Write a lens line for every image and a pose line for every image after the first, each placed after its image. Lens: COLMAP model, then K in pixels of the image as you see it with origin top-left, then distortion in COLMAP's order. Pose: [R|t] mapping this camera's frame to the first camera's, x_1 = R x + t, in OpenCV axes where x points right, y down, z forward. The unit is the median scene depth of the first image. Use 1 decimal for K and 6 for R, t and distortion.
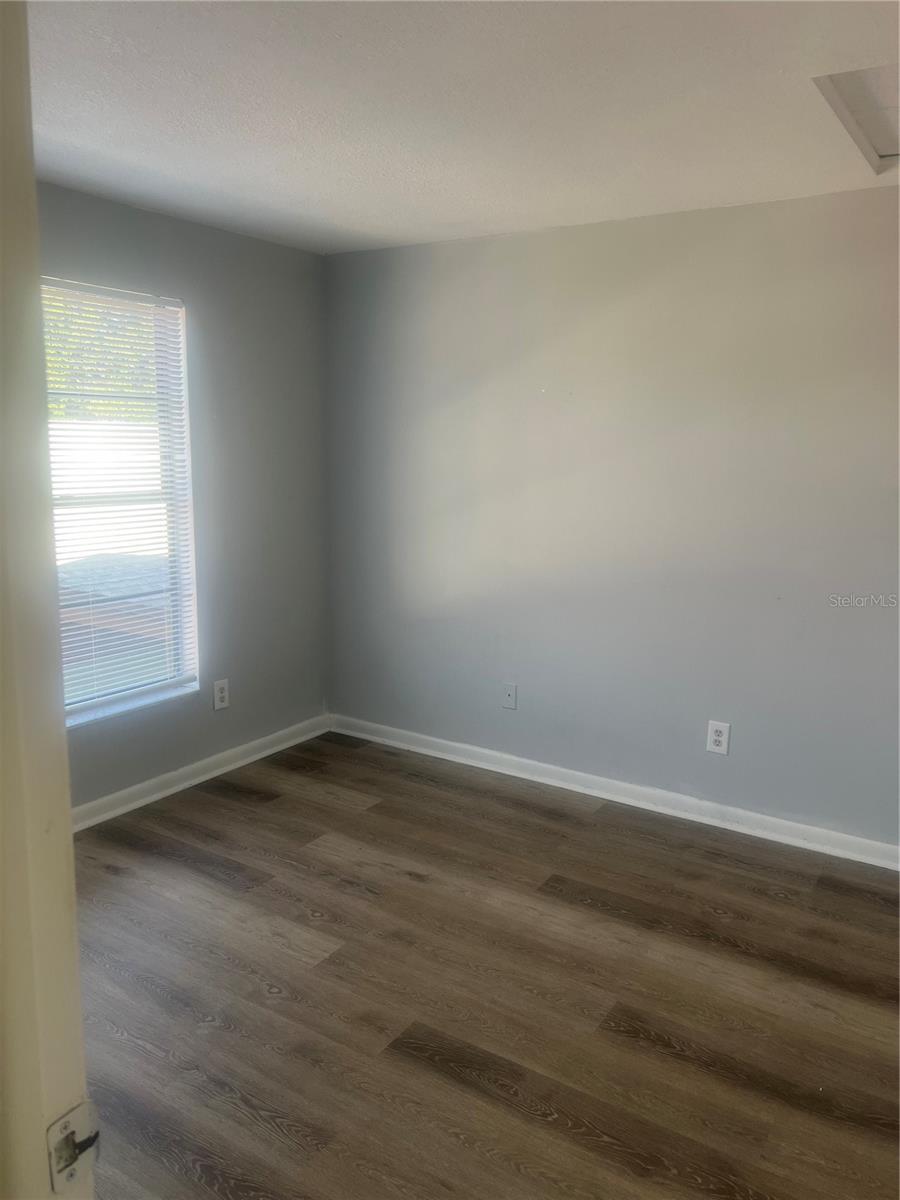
lens RADIAL K [[915.6, 0, 458.1], [0, 915.6, 604.4], [0, 0, 1]] dist [0.057207, -0.060961]
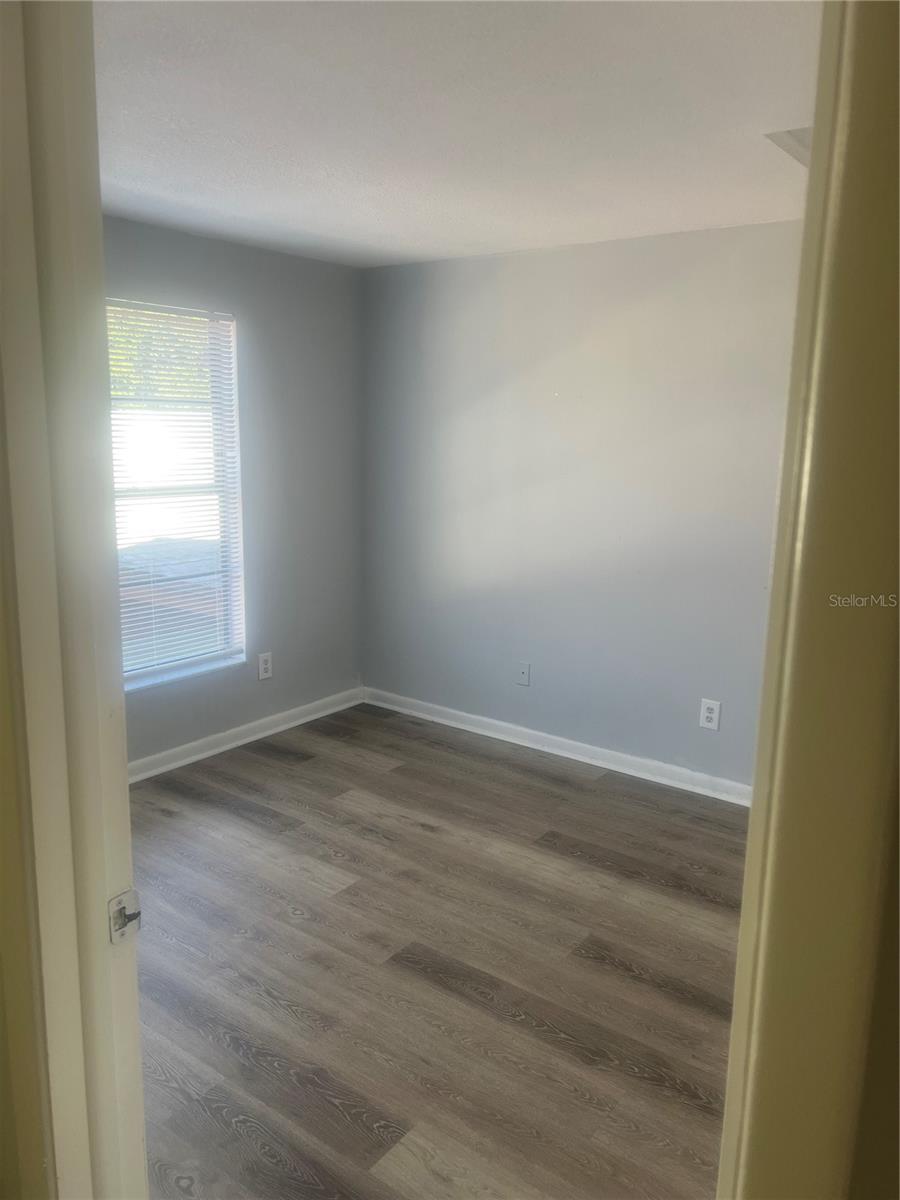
lens RADIAL K [[915.6, 0, 458.1], [0, 915.6, 604.4], [0, 0, 1]] dist [0.057207, -0.060961]
pose [[0.997887, 0.017927, -0.062447, 0.057631], [-0.016840, 0.999698, 0.017895, -0.001228], [0.062749, -0.016805, 0.997888, -0.126593]]
